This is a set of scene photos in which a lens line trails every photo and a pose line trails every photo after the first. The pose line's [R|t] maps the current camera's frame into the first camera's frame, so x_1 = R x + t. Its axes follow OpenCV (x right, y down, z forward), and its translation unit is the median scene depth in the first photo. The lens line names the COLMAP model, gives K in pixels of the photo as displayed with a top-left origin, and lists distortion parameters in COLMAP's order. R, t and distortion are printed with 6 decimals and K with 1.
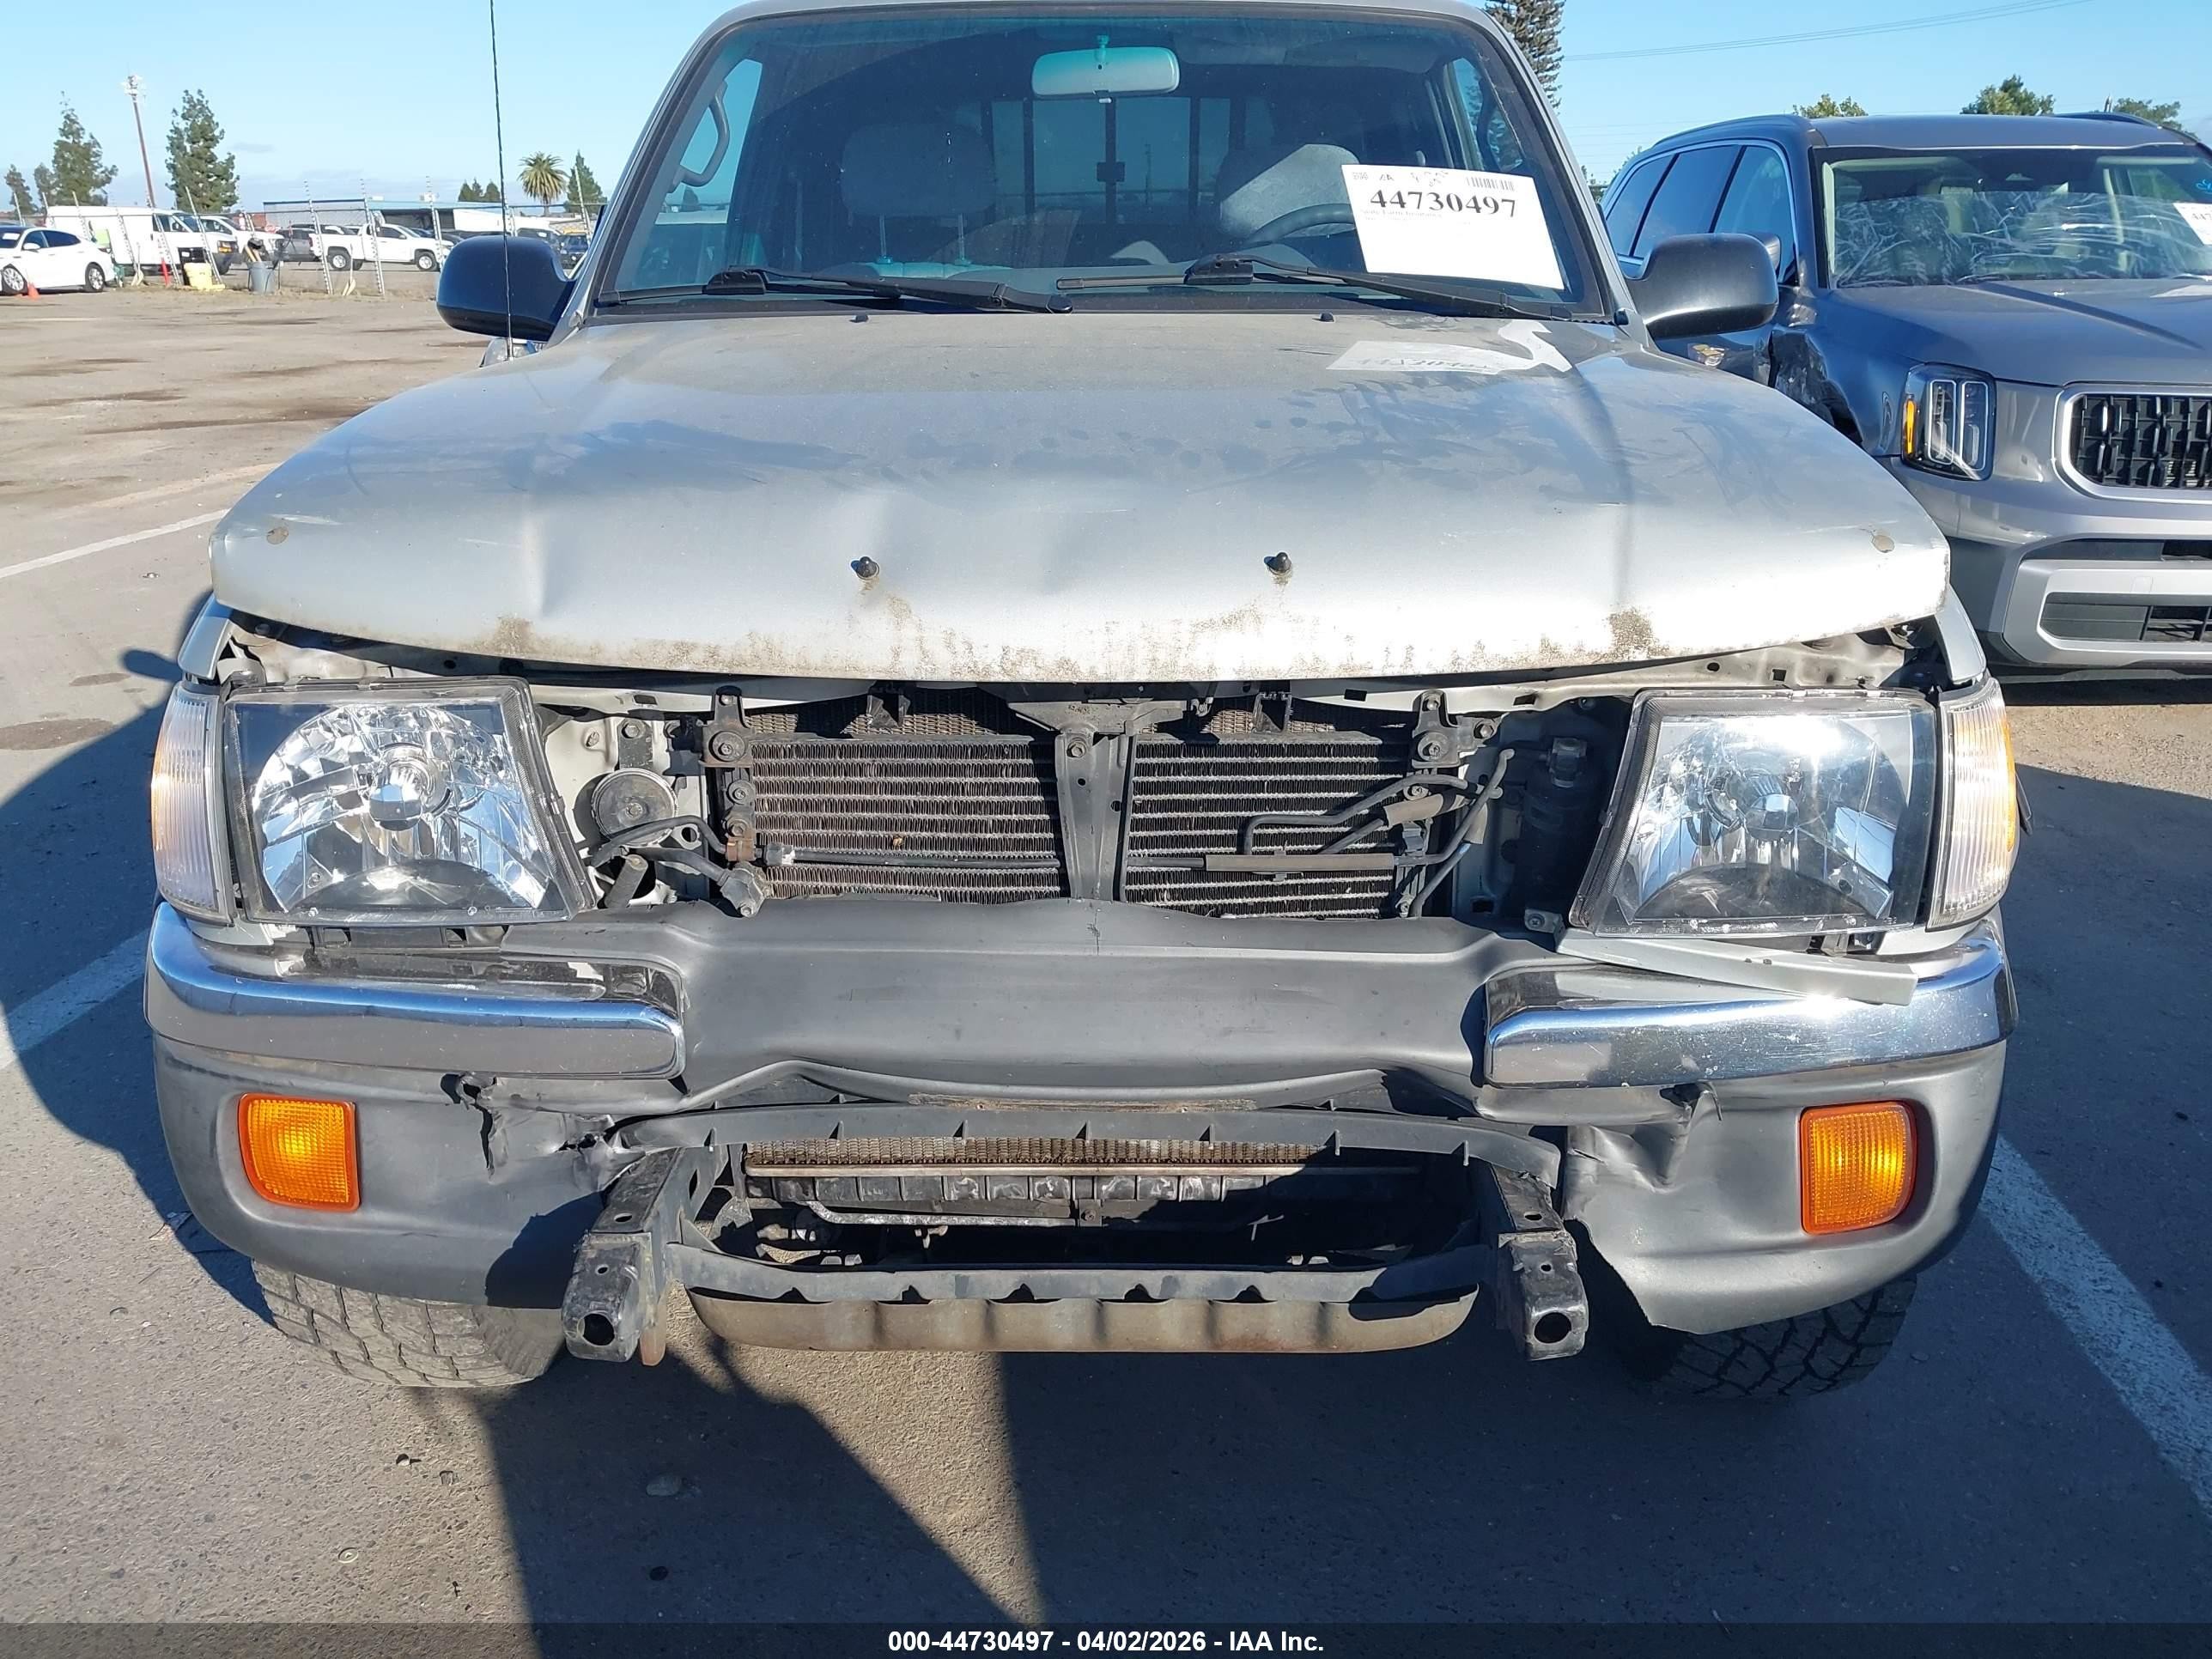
lens RADIAL K [[1724.5, 0, 1119.2], [0, 1724.5, 829.3], [0, 0, 1]] dist [0.075523, -0.085871]
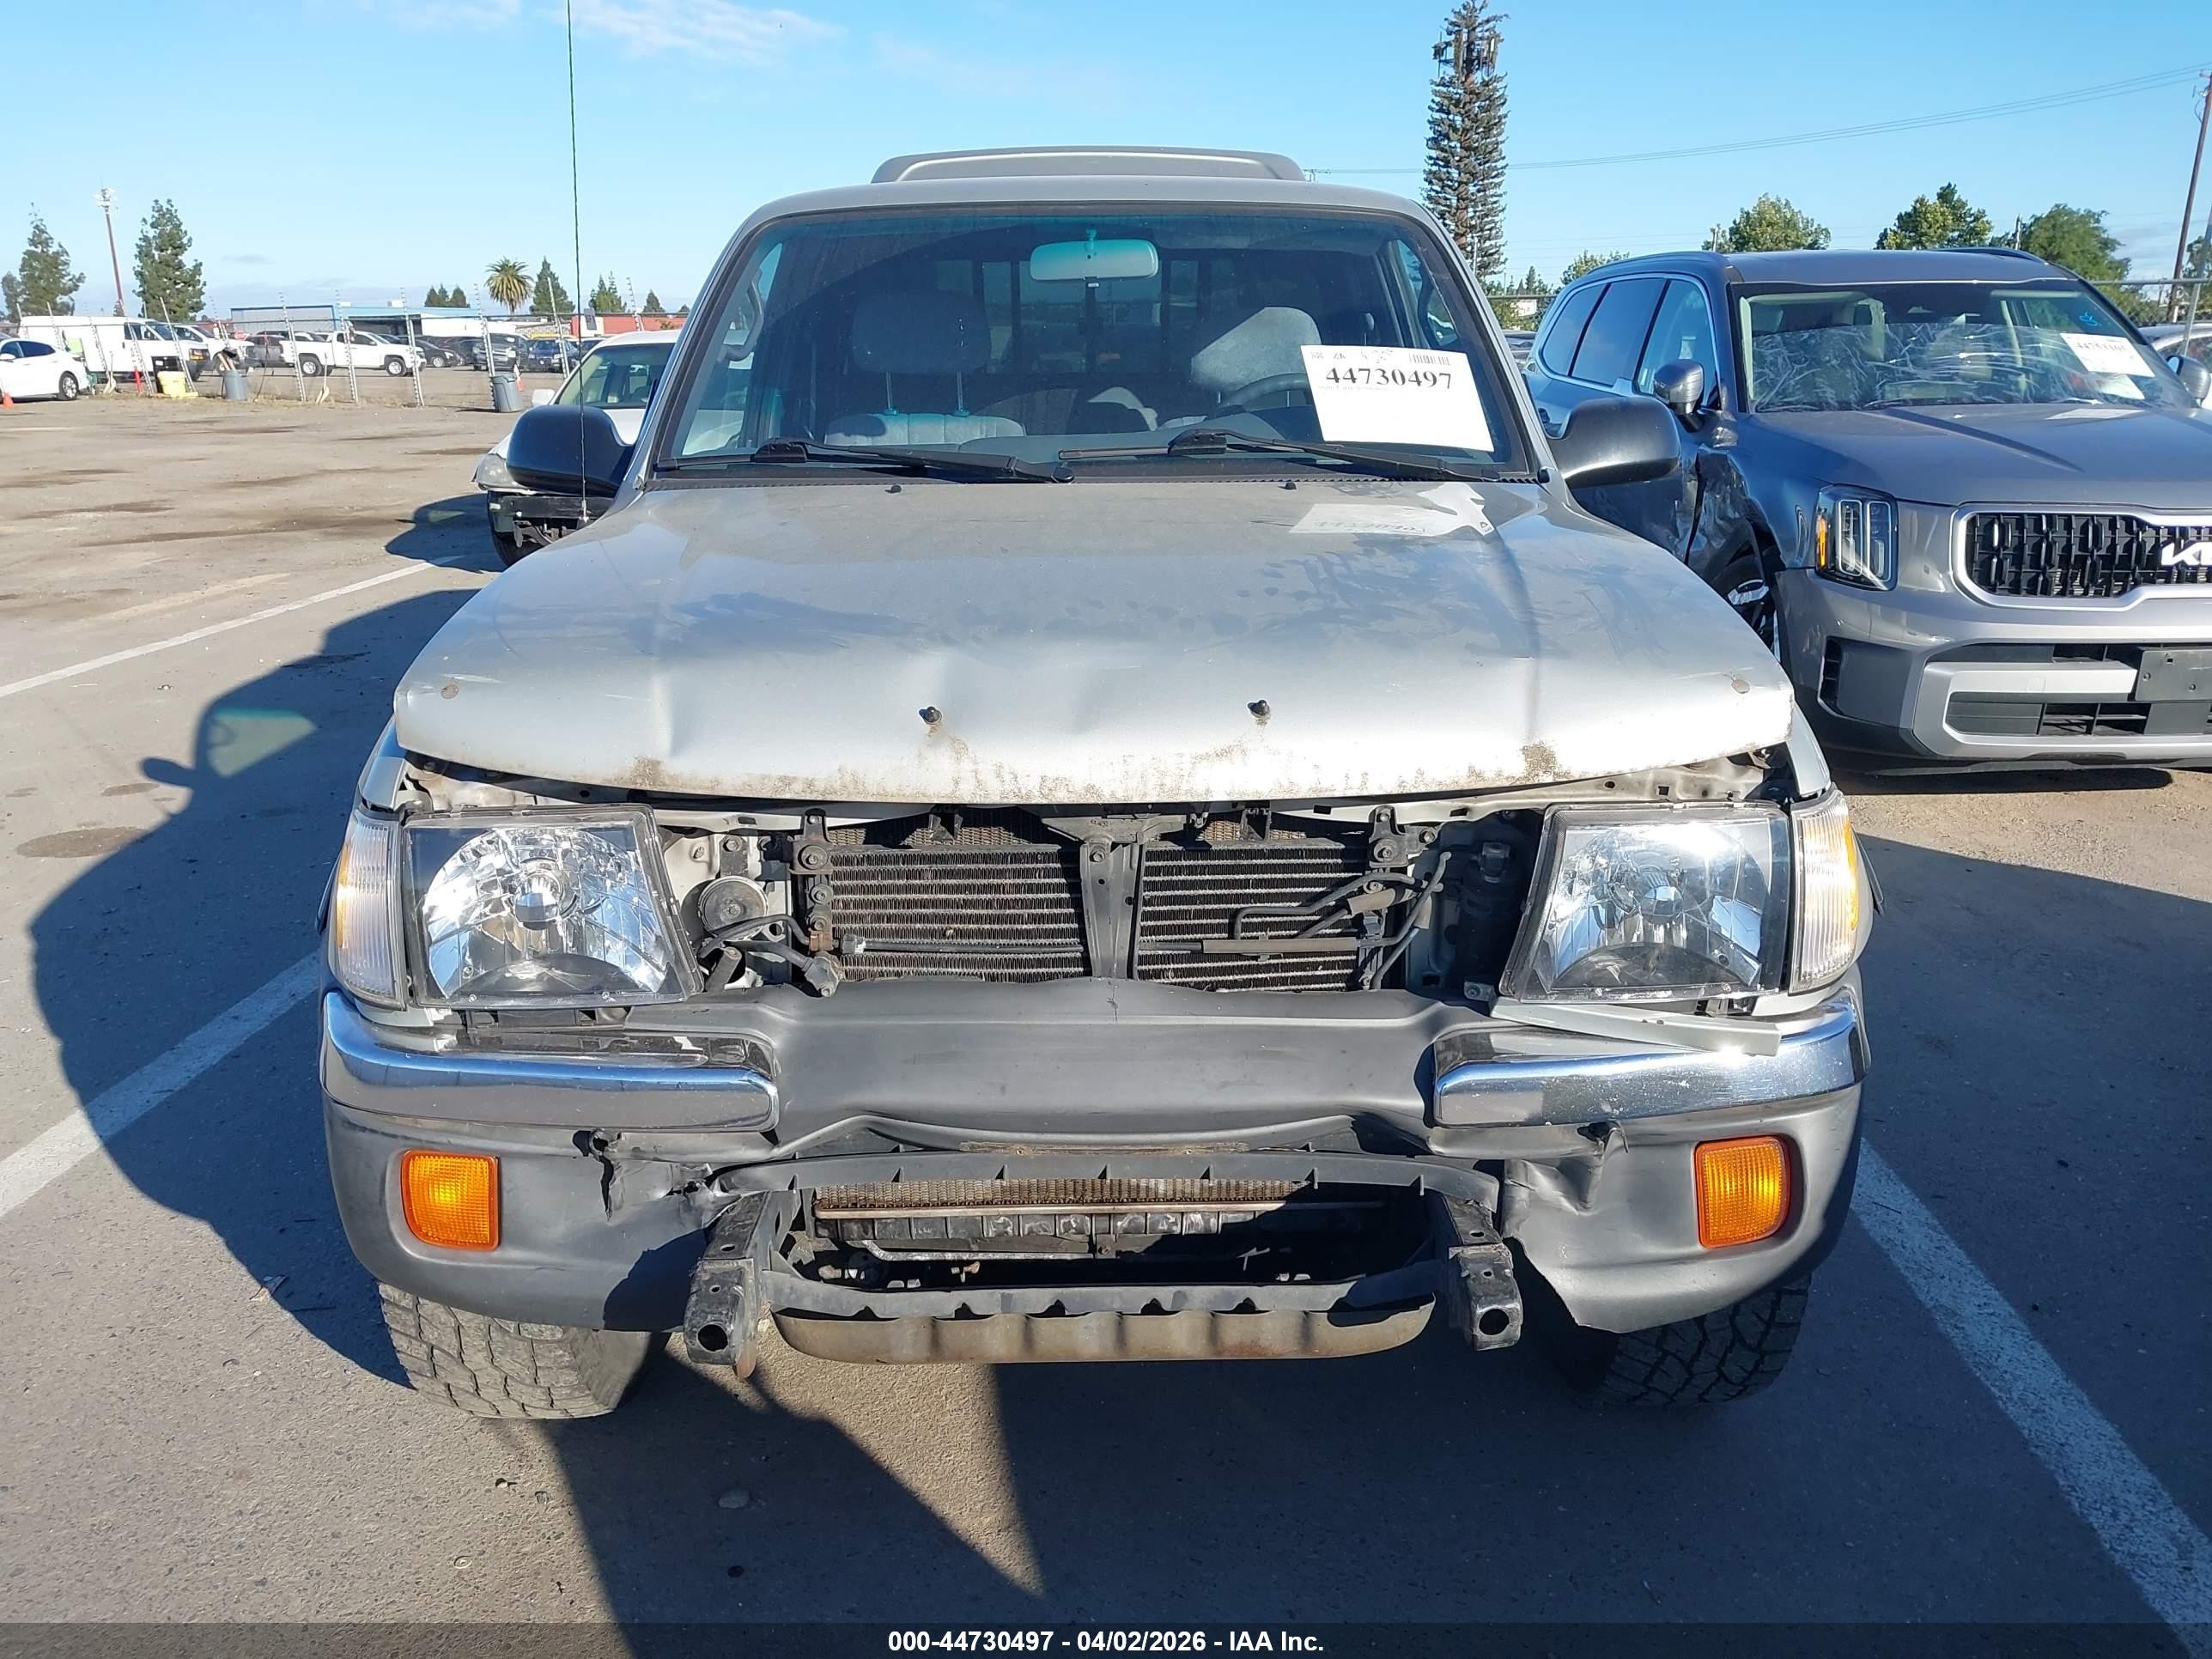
lens RADIAL K [[1724.5, 0, 1094.0], [0, 1724.5, 820.4], [0, 0, 1]] dist [0.075523, -0.085871]
pose [[0.999906, -0.012696, 0.005088, -0.031242], [0.012960, 0.998358, -0.055802, -0.002870], [-0.004371, 0.055863, 0.998429, -0.217398]]
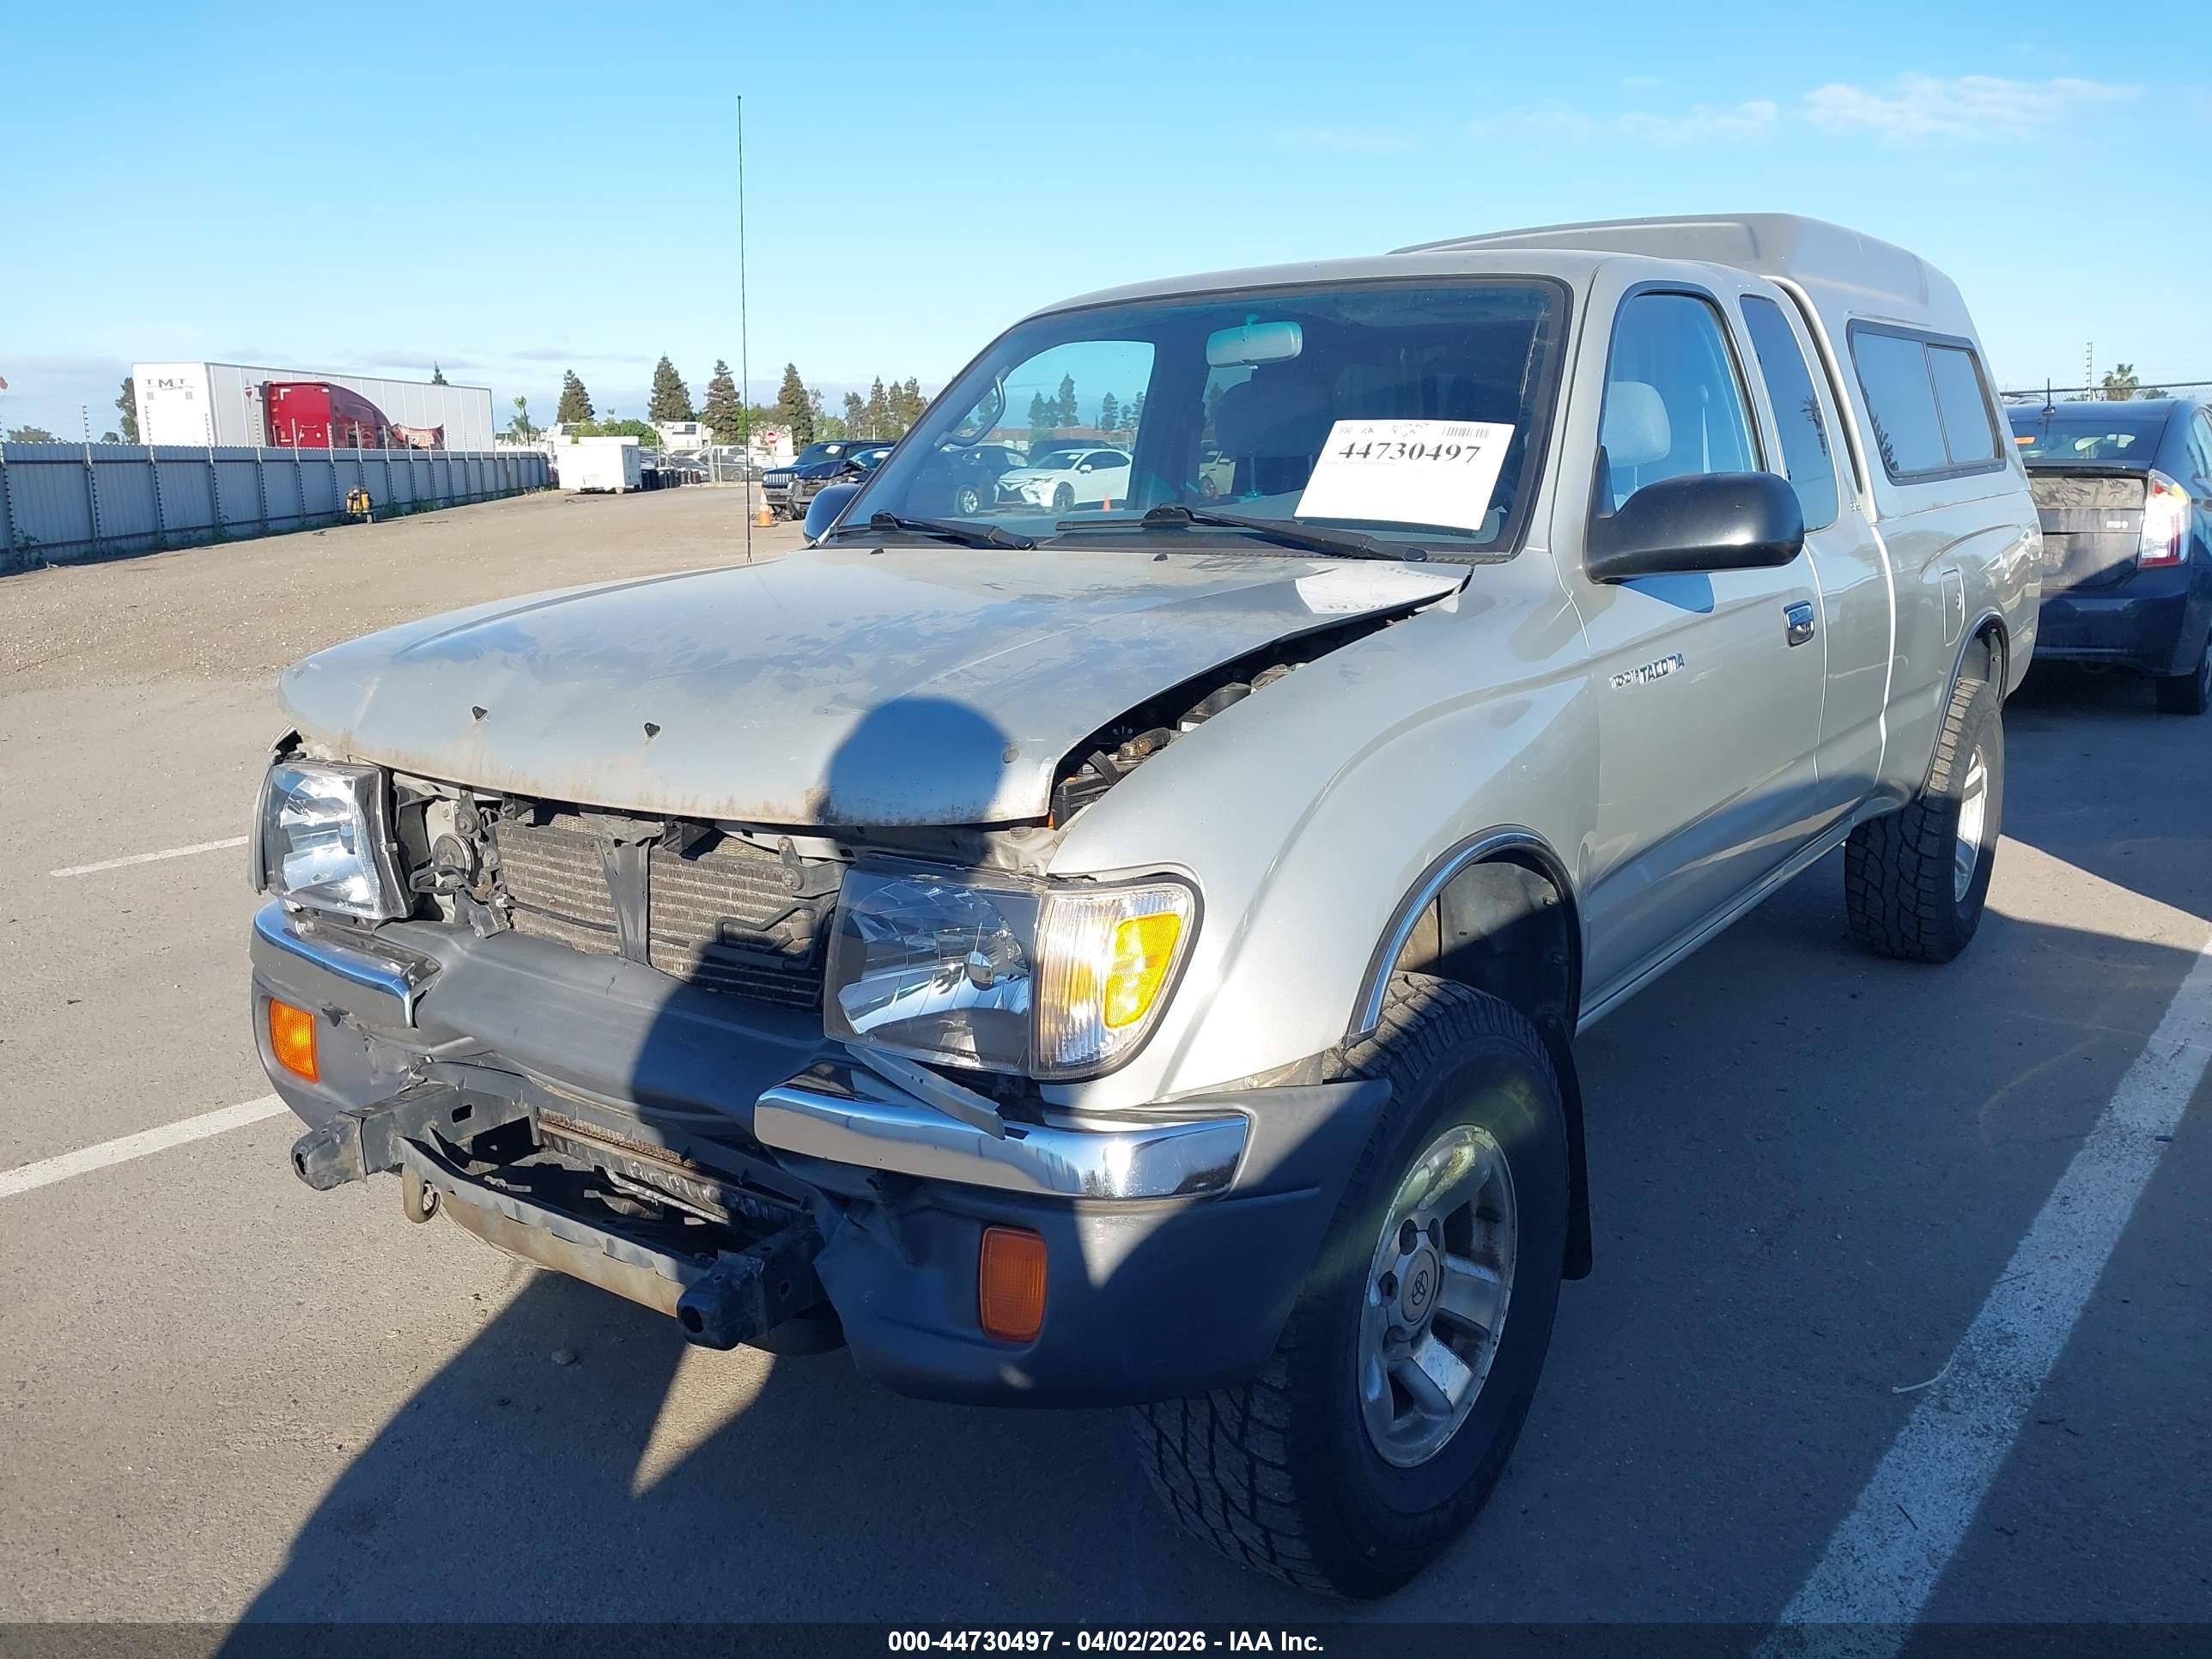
lens RADIAL K [[1724.5, 0, 1100.8], [0, 1724.5, 853.8], [0, 0, 1]] dist [0.075523, -0.085871]
pose [[0.805739, 0.114218, -0.581152, 1.075026], [-0.169791, 0.984589, -0.041898, -0.048687], [0.567411, 0.132433, 0.812715, 0.054913]]
